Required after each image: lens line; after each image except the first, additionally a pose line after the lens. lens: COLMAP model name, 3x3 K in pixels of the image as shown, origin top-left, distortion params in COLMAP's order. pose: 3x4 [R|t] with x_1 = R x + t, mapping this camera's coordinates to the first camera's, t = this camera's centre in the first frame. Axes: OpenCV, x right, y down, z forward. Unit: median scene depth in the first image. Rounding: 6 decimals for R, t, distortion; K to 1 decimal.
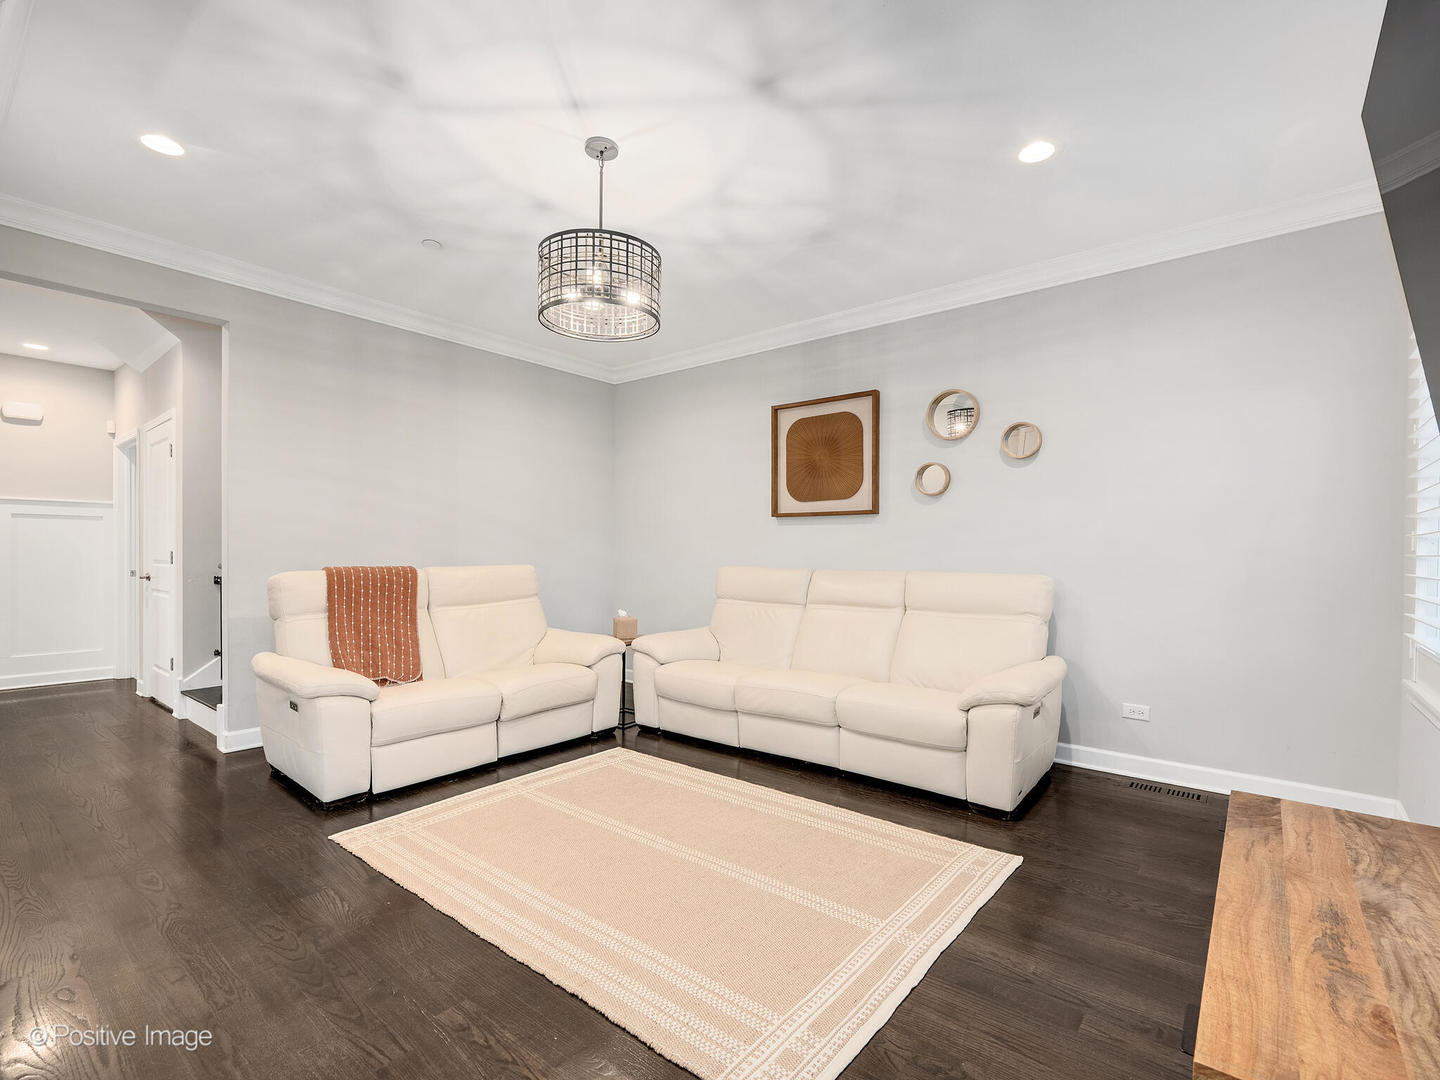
lens RADIAL K [[664.0, 0, 721.4], [0, 664.0, 560.4], [0, 0, 1]] dist [0.001410, 0.000117]
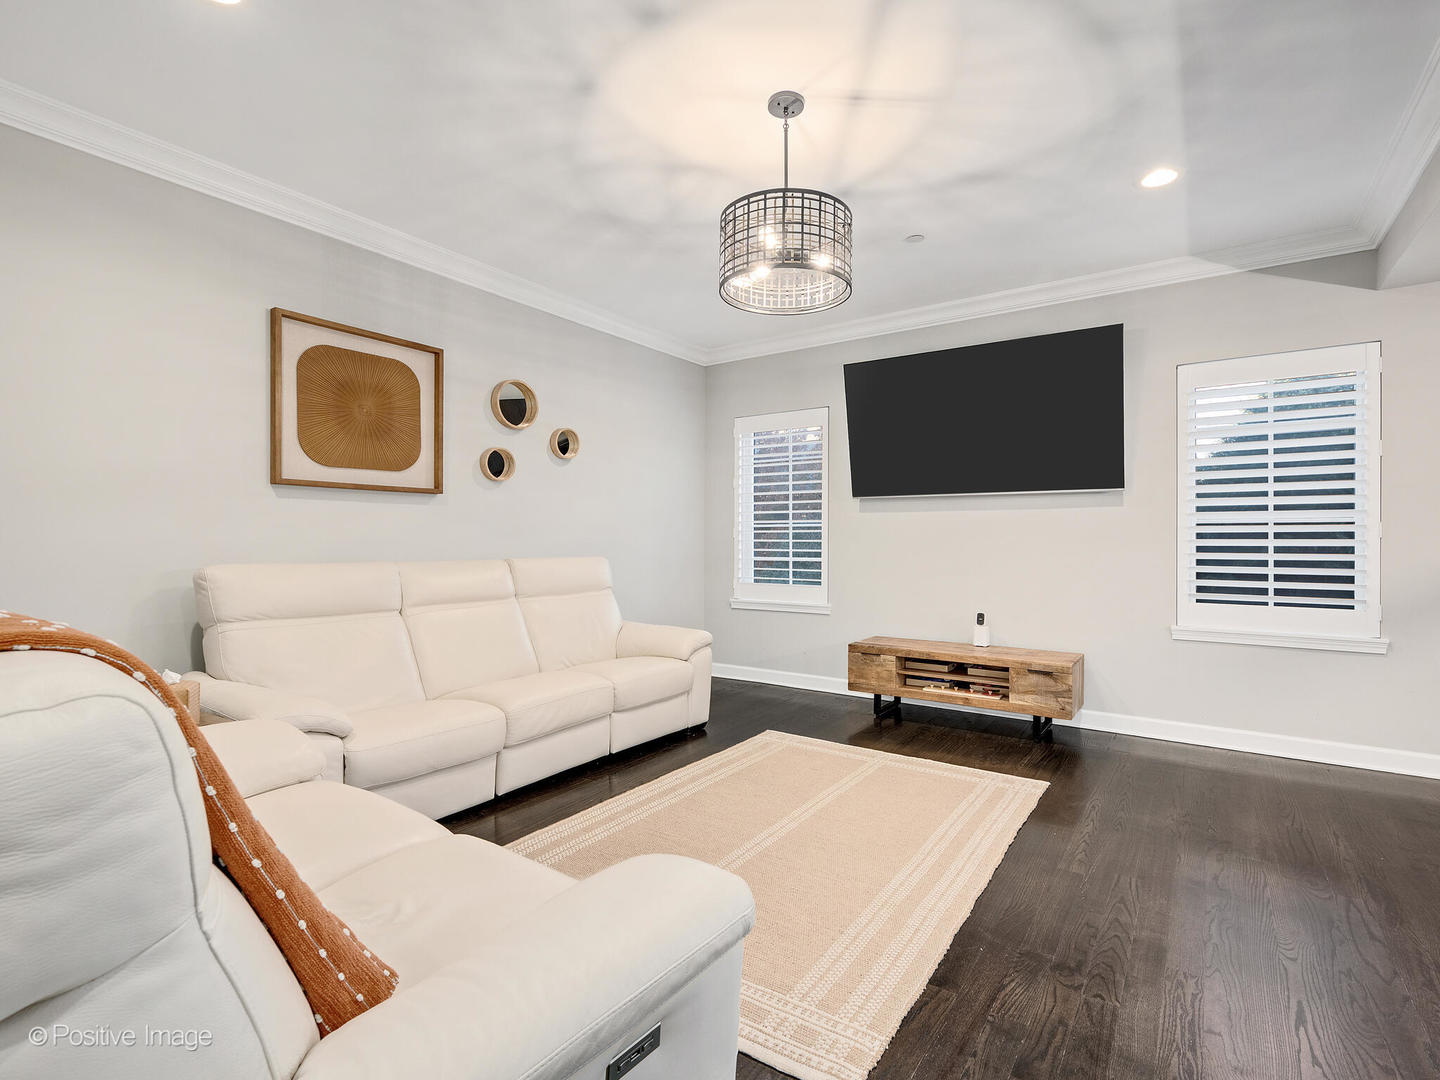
lens RADIAL K [[708.3, 0, 720.0], [0, 708.3, 540.0], [0, 0, 1]] dist [-0.002139, -0.000381]
pose [[-0.078915, -0.008098, 0.996848, -0.703804], [0.015443, 0.999837, 0.009345, -0.013700], [-0.996762, 0.016132, -0.078778, 0.713934]]
